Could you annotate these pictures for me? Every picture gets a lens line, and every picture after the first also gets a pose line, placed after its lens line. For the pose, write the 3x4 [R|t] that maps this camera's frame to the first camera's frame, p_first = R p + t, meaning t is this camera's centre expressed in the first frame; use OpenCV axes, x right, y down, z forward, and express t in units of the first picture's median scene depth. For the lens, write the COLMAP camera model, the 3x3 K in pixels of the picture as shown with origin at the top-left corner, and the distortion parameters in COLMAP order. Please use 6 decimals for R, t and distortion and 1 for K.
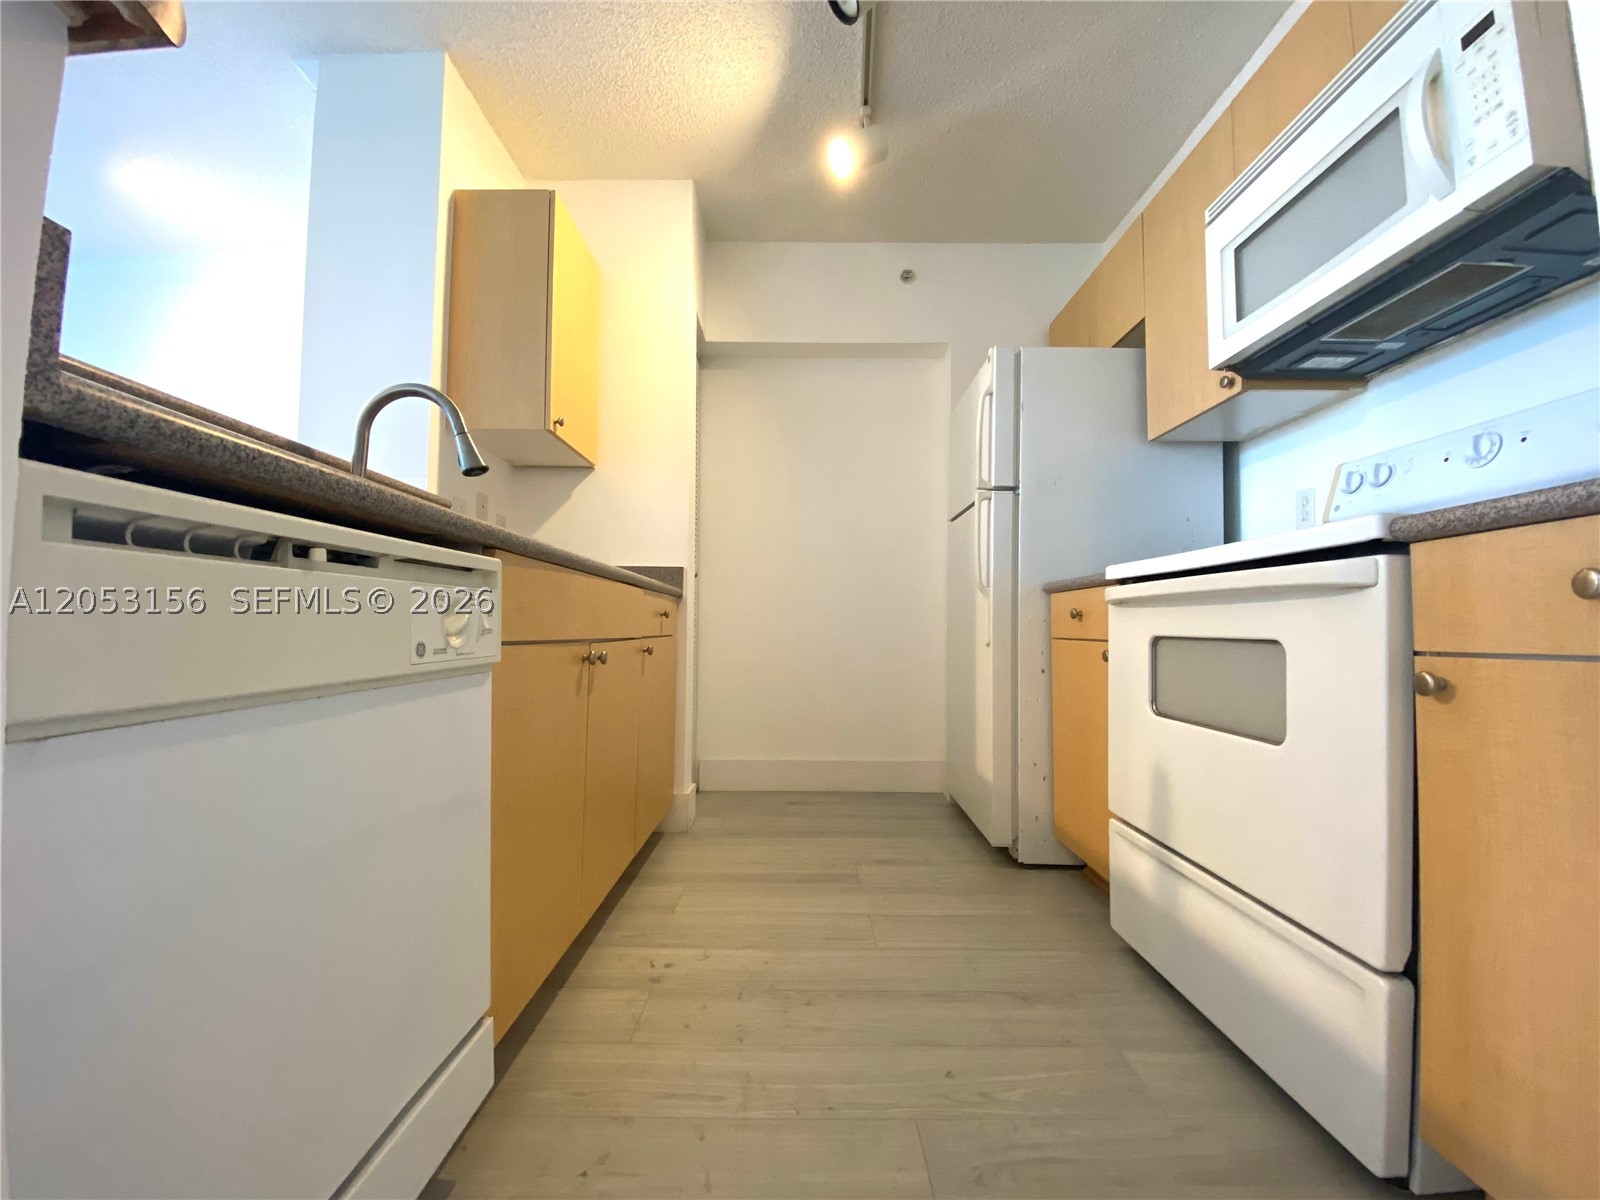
lens RADIAL K [[645.0, 0, 807.9], [0, 645.0, 598.9], [0, 0, 1]] dist [-0.014887, -0.007293]
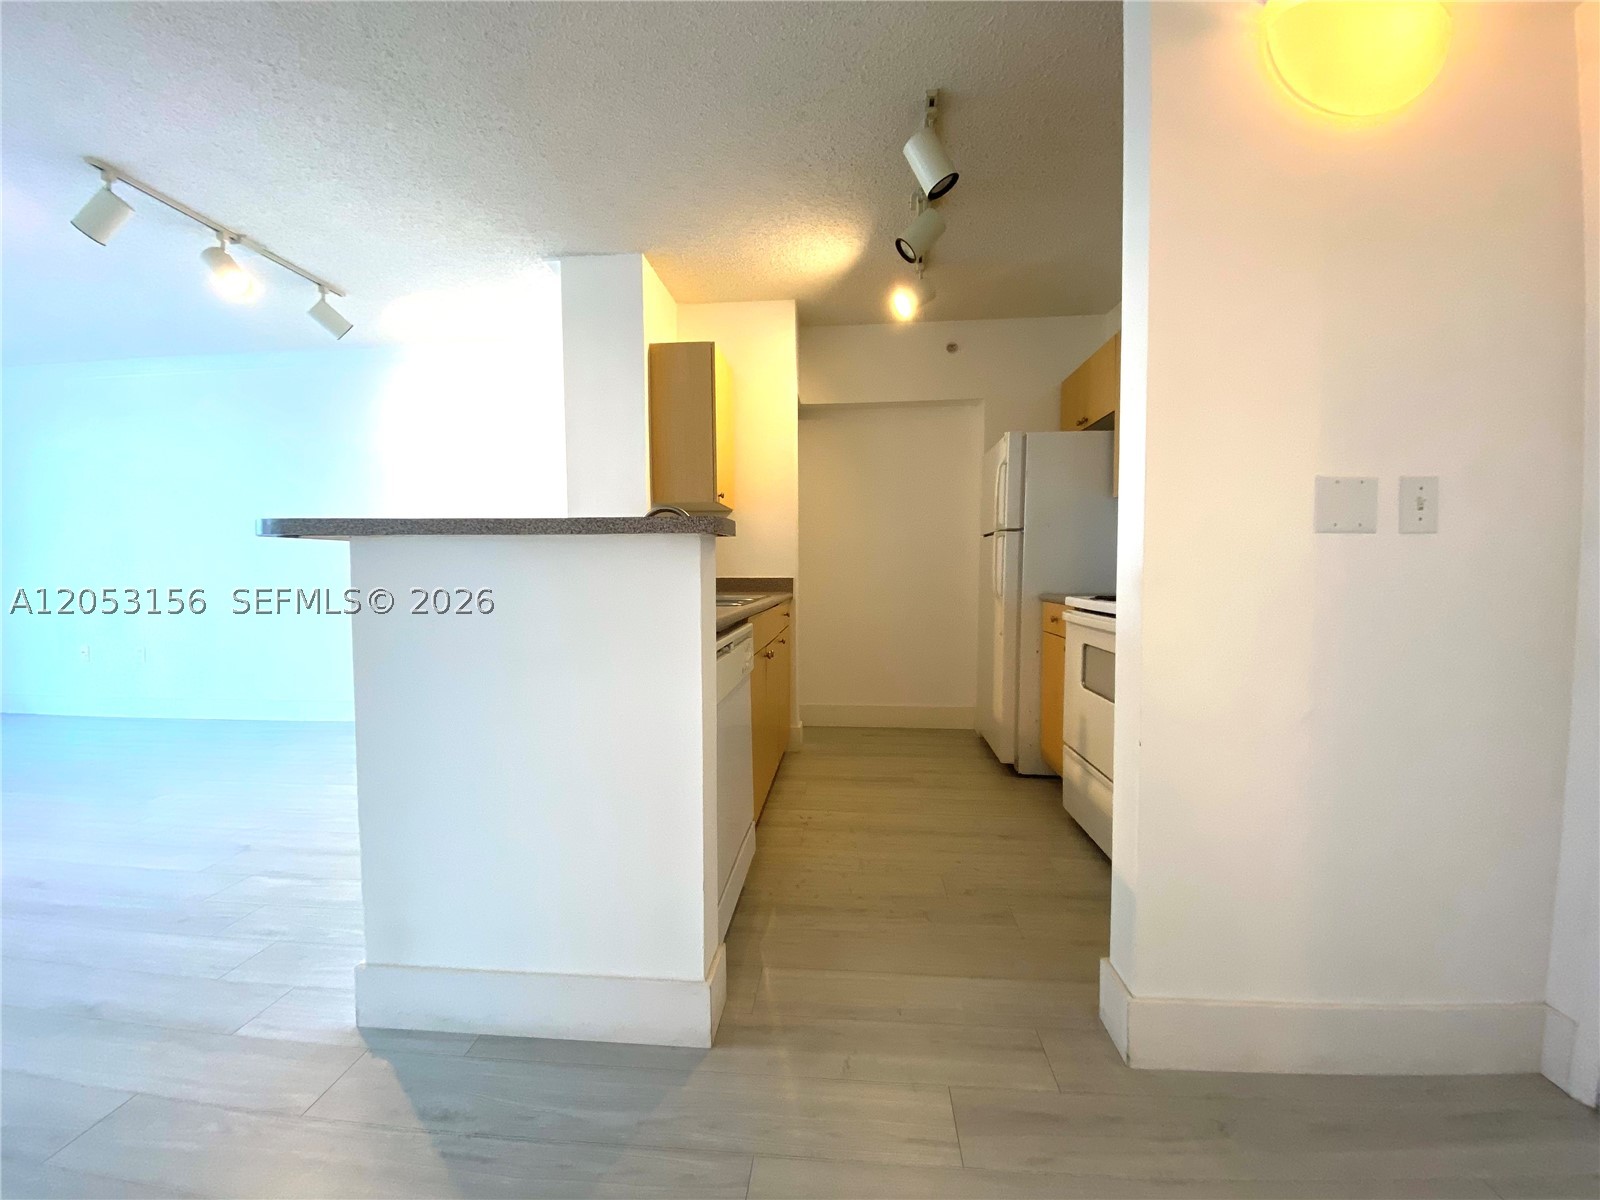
lens RADIAL K [[645.0, 0, 800.9], [0, 645.0, 601.0], [0, 0, 1]] dist [-0.014887, -0.007293]
pose [[0.995591, -0.005248, -0.093653, -0.049904], [0.014250, 0.995306, 0.095719, -0.171176], [0.092711, -0.096631, 0.990993, -0.584311]]
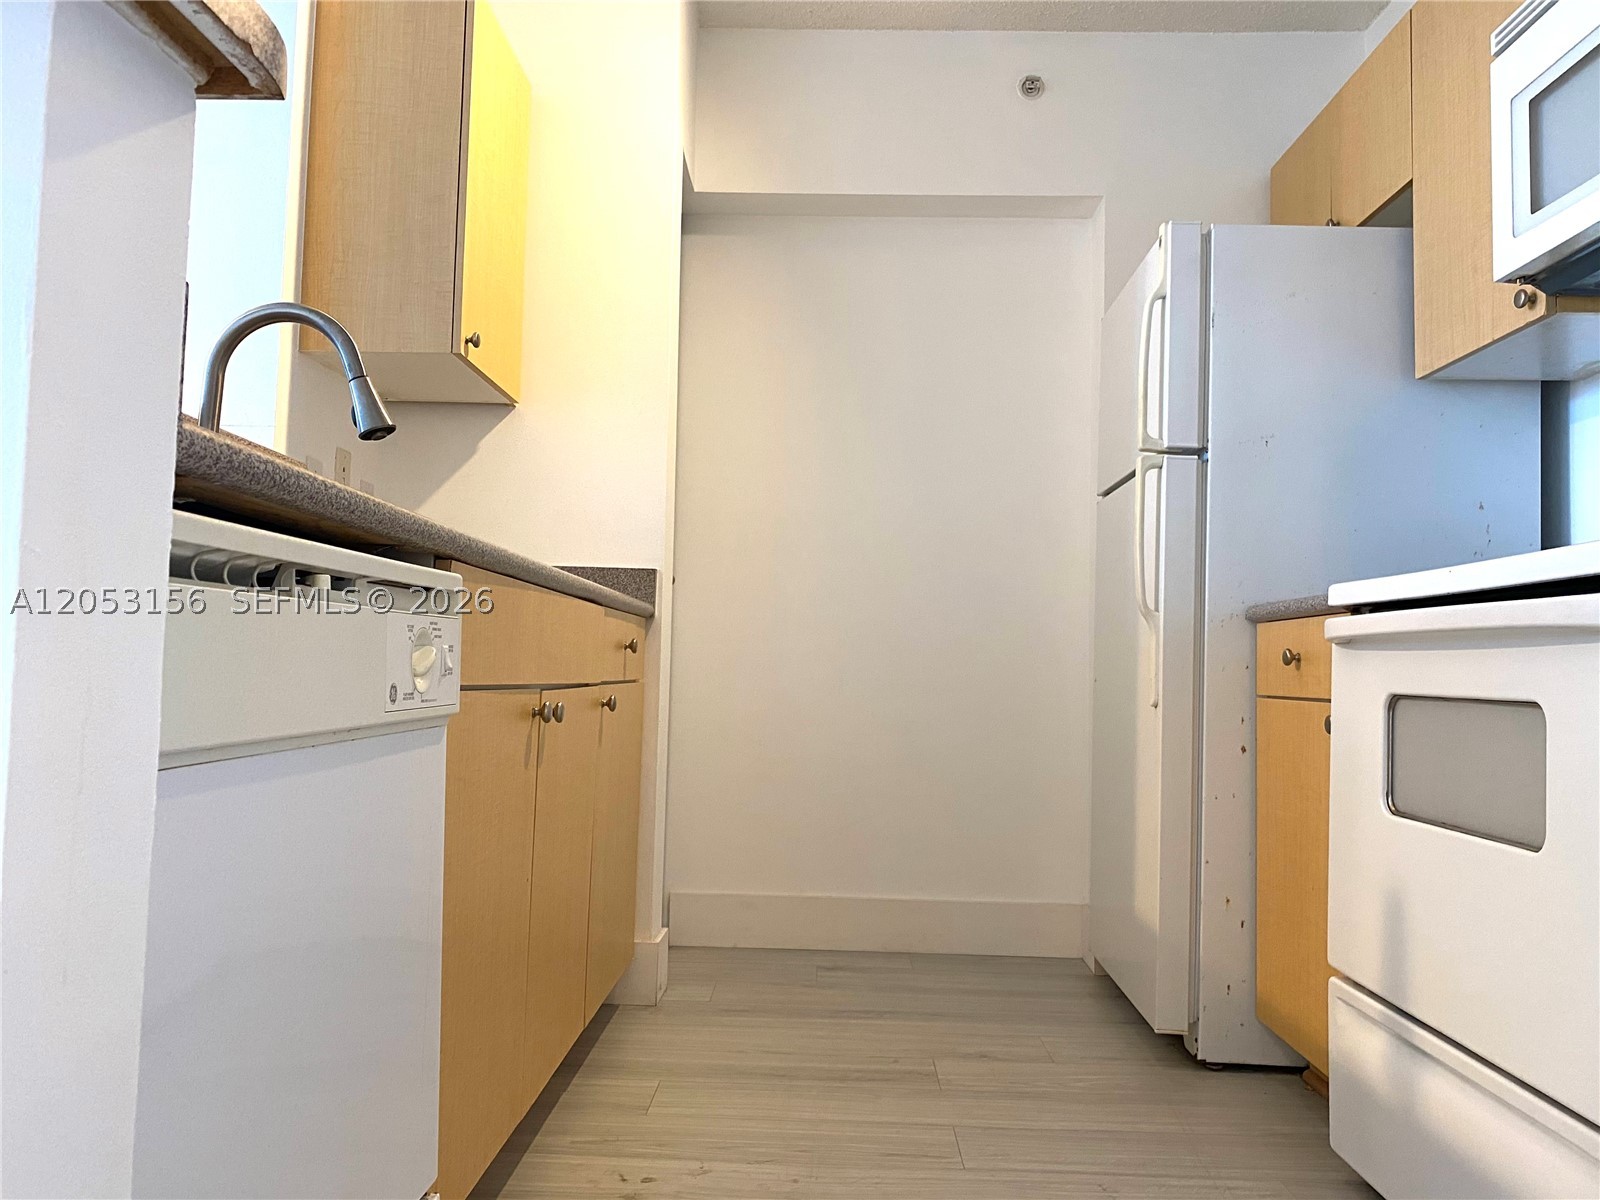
lens RADIAL K [[1228.8, 0, 814.4], [0, 1228.8, 589.9], [0, 0, 1]] dist [-0.010704, -0.012306]
pose [[0.999500, 0.015202, -0.027716, -0.014715], [-0.015760, 0.999676, -0.020004, -0.010738], [0.027403, 0.020431, 0.999416, -0.200632]]
